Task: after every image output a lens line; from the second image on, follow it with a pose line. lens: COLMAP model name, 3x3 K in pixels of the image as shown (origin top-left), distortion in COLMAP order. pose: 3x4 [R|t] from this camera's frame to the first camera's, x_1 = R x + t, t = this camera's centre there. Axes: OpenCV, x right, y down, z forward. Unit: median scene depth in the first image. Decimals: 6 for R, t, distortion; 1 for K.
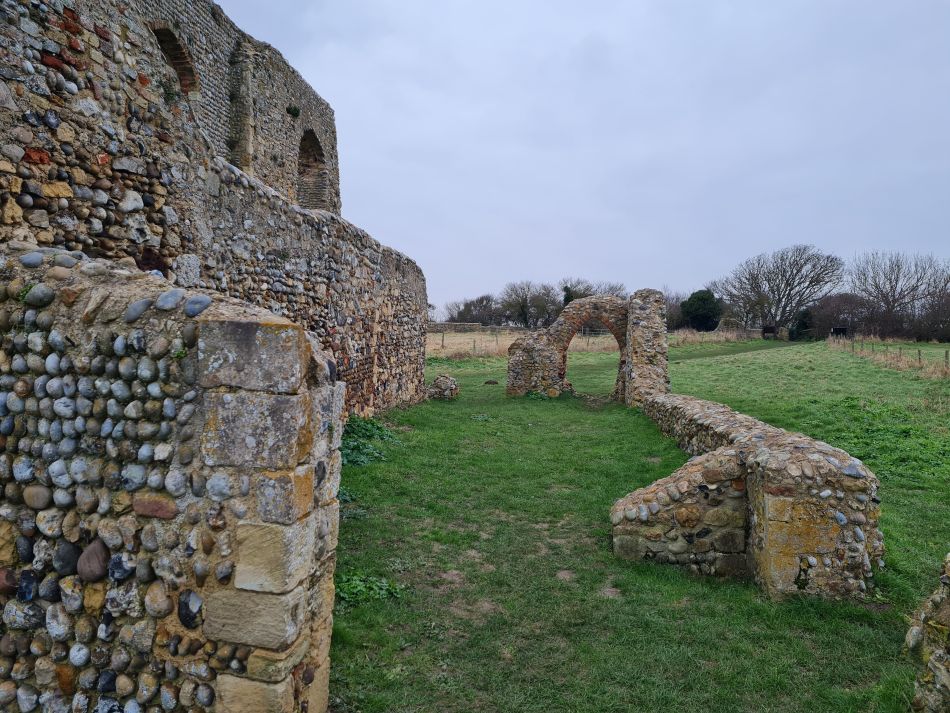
lens RADIAL K [[721.4, 0, 475.0], [0, 721.4, 356.5], [0, 0, 1]] dist [0.055781, -0.002590]
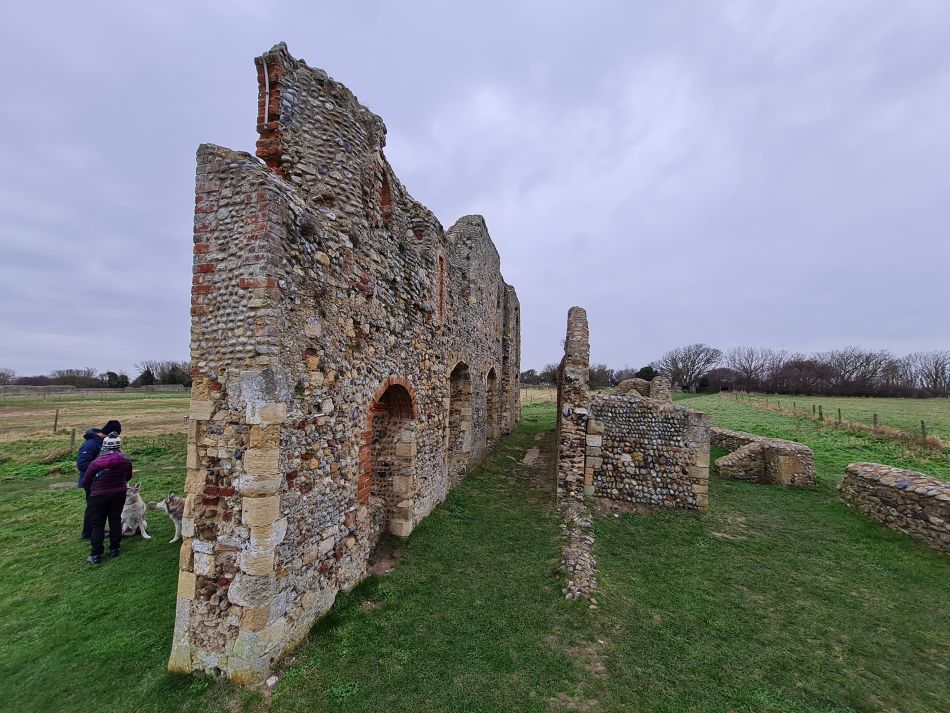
lens RADIAL K [[380.1, 0, 475.0], [0, 380.1, 356.5], [0, 0, 1]] dist [0.000392, -0.000050]
pose [[0.995038, -0.007882, -0.099185, -1.496756], [-0.003294, 0.993701, -0.112013, -0.126913], [0.099443, 0.111784, 0.988744, -1.718967]]
